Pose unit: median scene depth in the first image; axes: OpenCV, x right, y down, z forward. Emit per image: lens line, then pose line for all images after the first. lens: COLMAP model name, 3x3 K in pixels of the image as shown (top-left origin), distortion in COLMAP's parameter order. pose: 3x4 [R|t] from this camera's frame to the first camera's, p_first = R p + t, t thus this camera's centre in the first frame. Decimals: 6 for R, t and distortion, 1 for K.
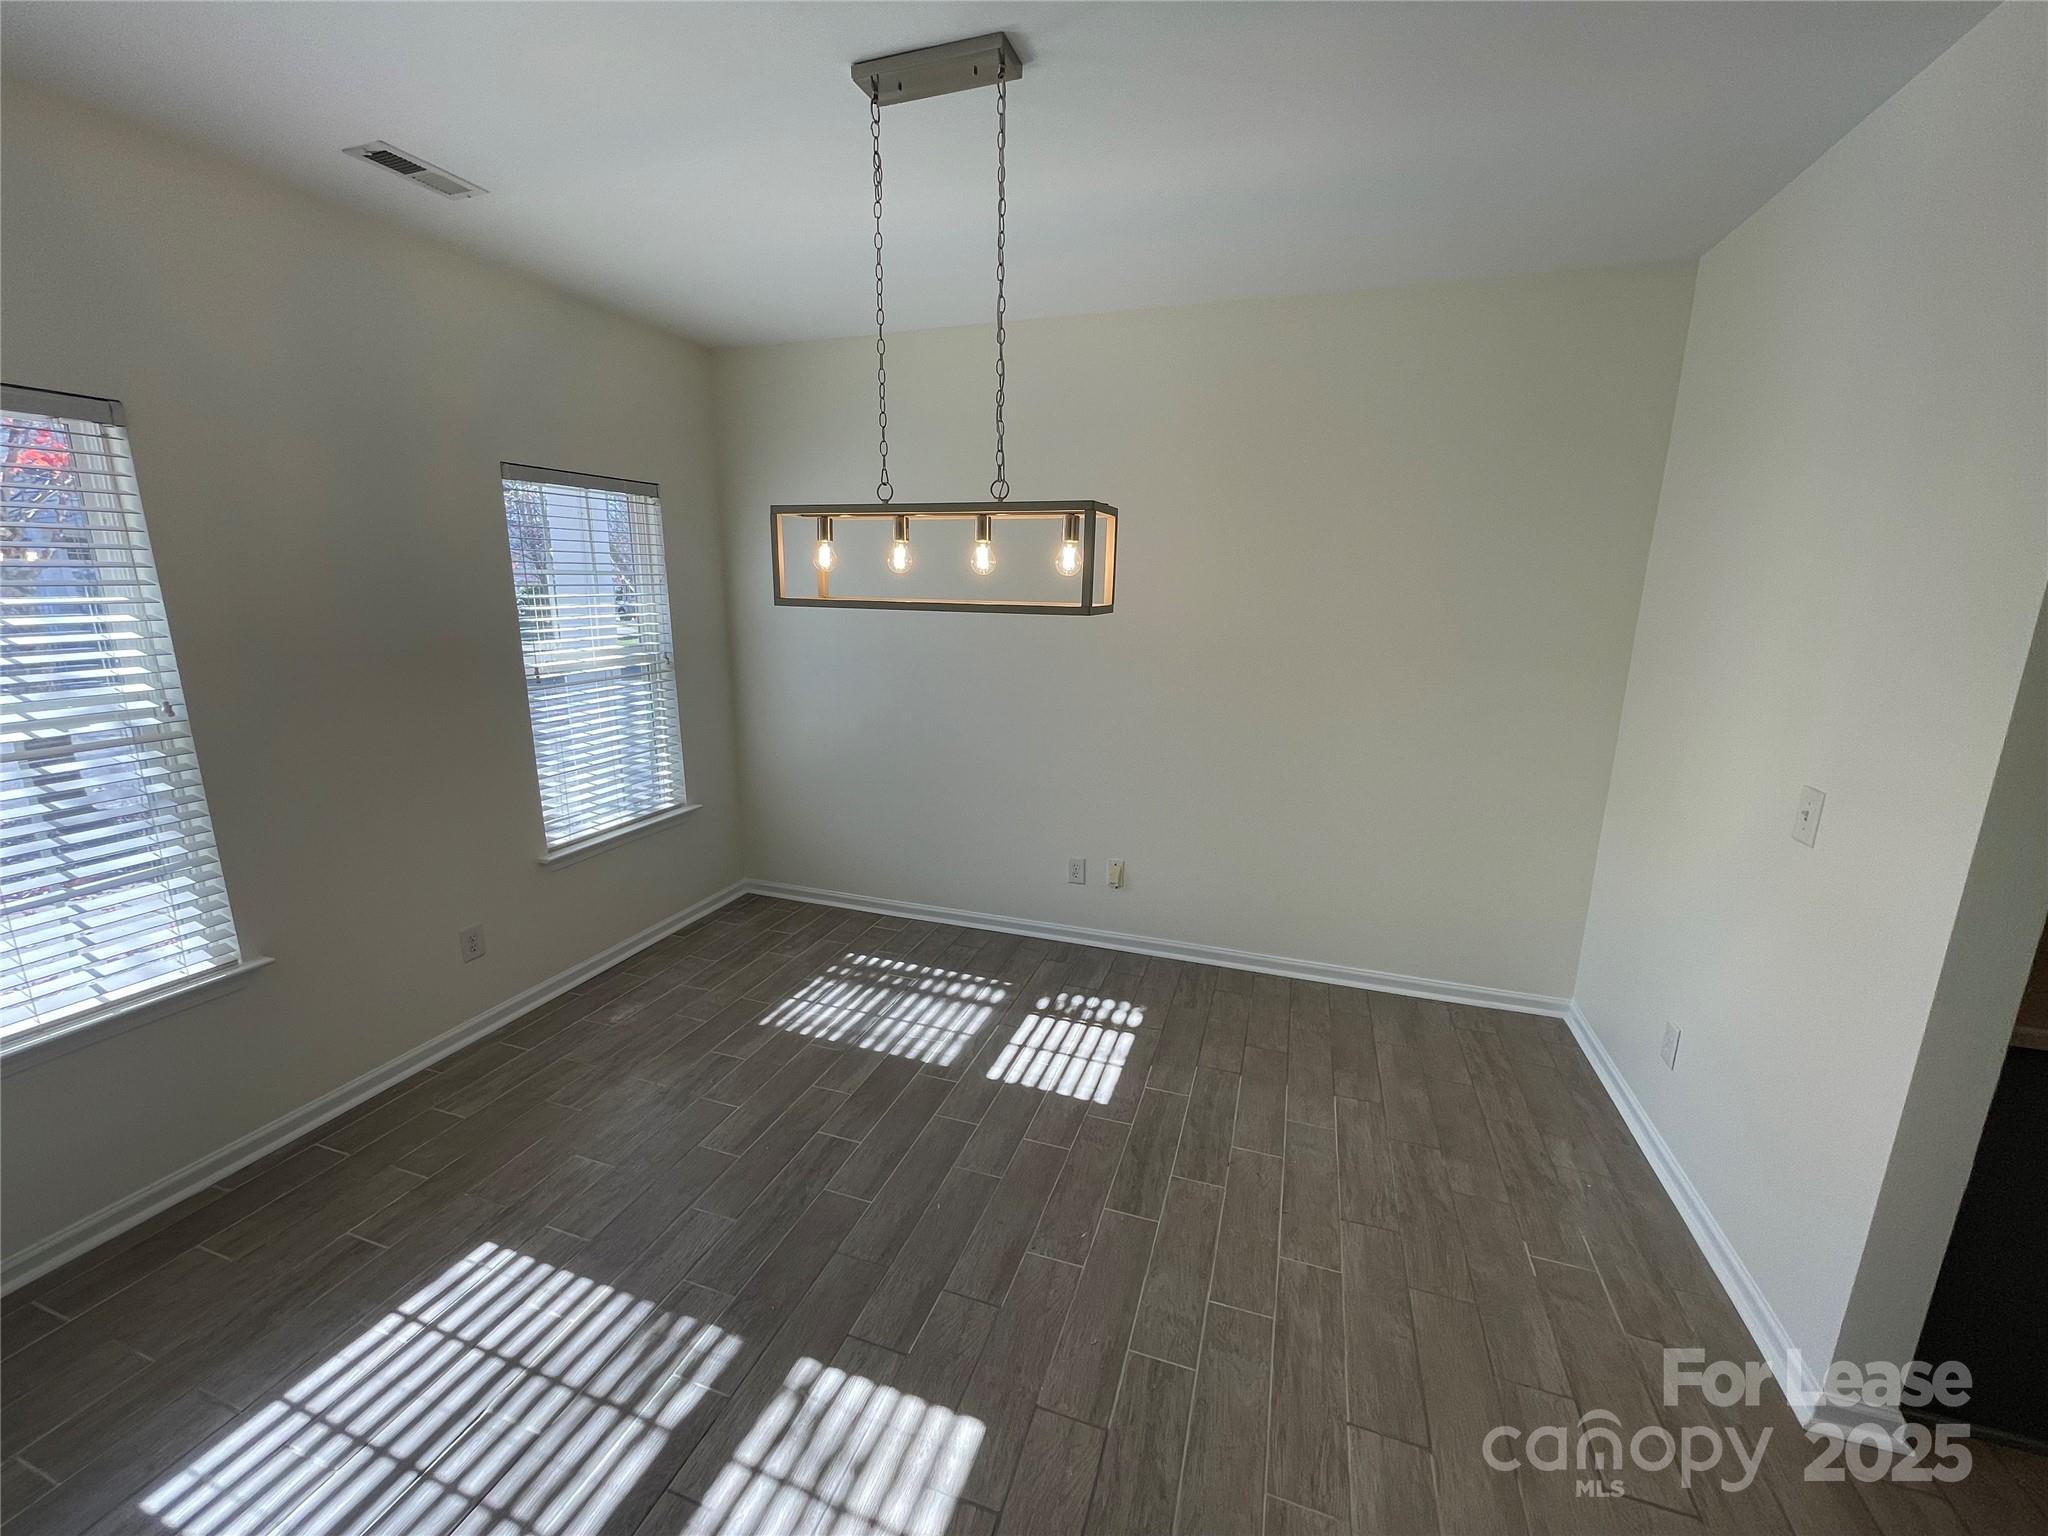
lens RADIAL K [[825.0, 0, 1019.9], [0, 825.0, 765.2], [0, 0, 1]] dist [-0.001704, -0.001209]
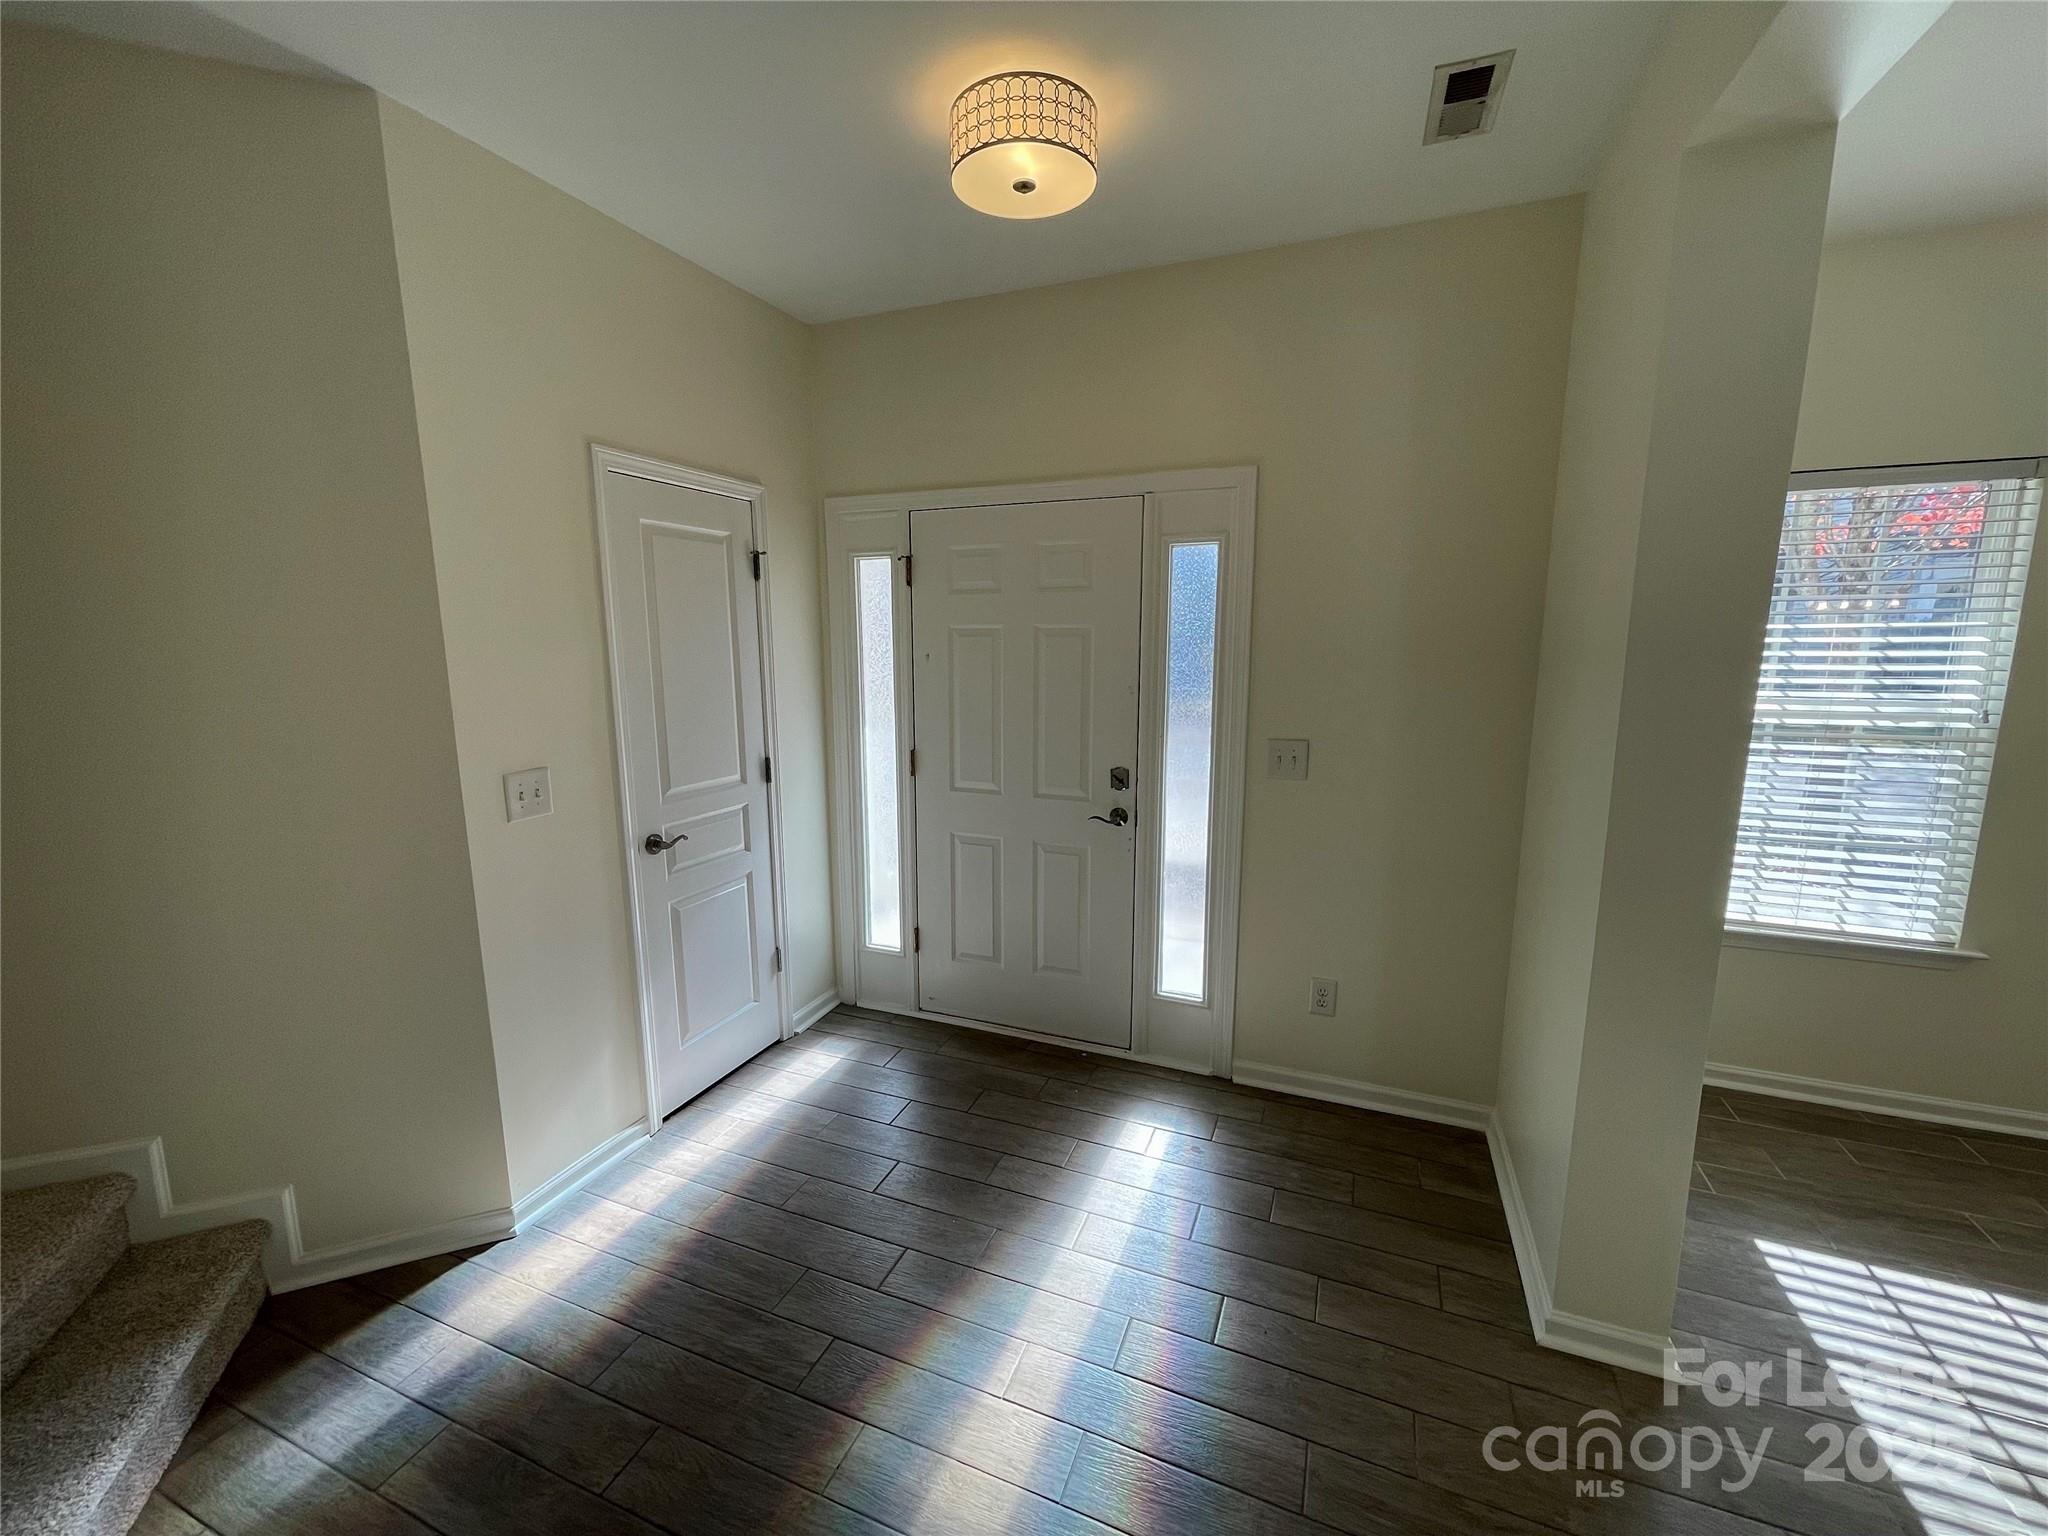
lens RADIAL K [[825.0, 0, 1020.7], [0, 825.0, 768.5], [0, 0, 1]] dist [-0.001704, -0.001209]
pose [[-0.072394, 0.171854, -0.982459, 0.232673], [-0.193271, 0.963955, 0.182859, 0.056026], [0.978471, 0.203118, -0.036570, -0.295324]]
